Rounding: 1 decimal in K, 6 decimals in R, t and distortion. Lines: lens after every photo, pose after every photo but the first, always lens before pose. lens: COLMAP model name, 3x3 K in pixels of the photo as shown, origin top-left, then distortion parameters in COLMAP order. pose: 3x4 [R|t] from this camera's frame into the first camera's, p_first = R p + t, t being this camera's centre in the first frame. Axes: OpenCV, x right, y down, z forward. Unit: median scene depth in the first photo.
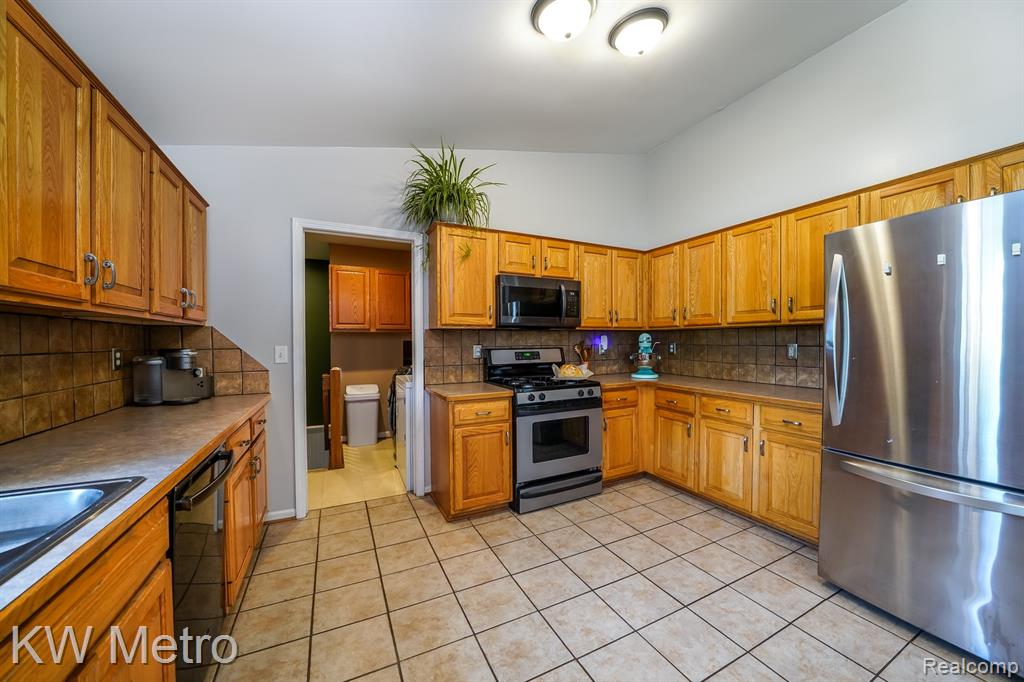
lens RADIAL K [[388.5, 0, 525.3], [0, 388.5, 346.6], [0, 0, 1]] dist [-0.000886, -0.000063]
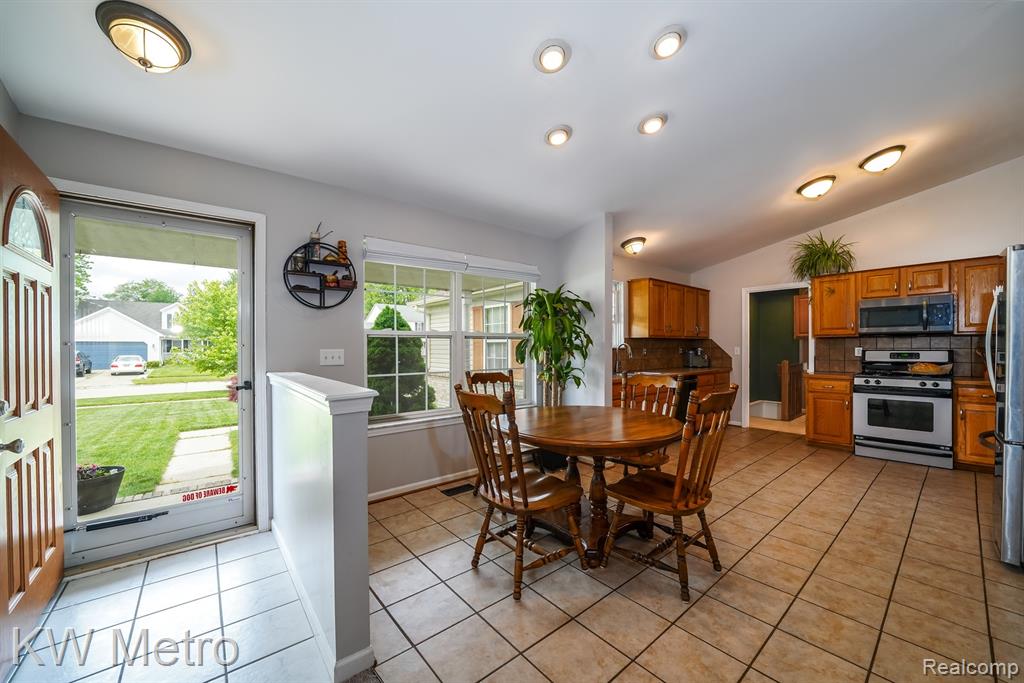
lens RADIAL K [[388.5, 0, 525.3], [0, 388.5, 347.1], [0, 0, 1]] dist [-0.000886, -0.000063]
pose [[0.242127, 0.004856, -0.970232, 1.185991], [-0.010492, 0.999942, 0.002386, 0.005677], [0.970188, 0.009602, 0.242164, -0.684766]]
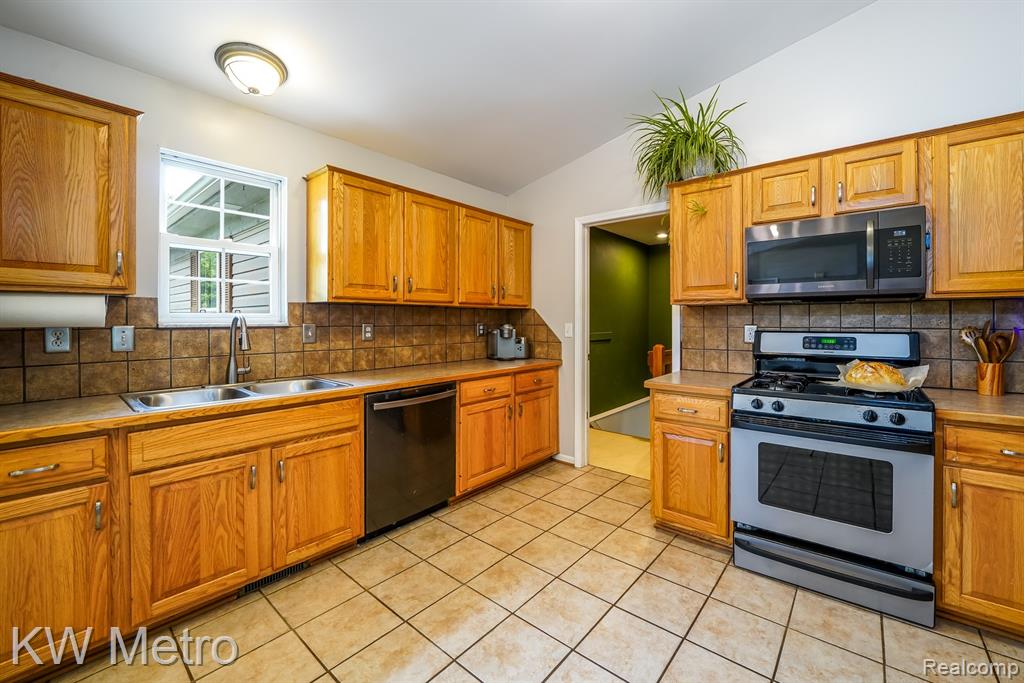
lens RADIAL K [[406.7, 0, 549.5], [0, 406.7, 320.6], [0, 0, 1]] dist [-0.001987, -0.000466]
pose [[0.422457, 0.004608, -0.906371, 0.507949], [-0.015000, 0.999886, -0.001907, -0.006936], [0.906259, 0.014401, 0.422478, 0.377094]]
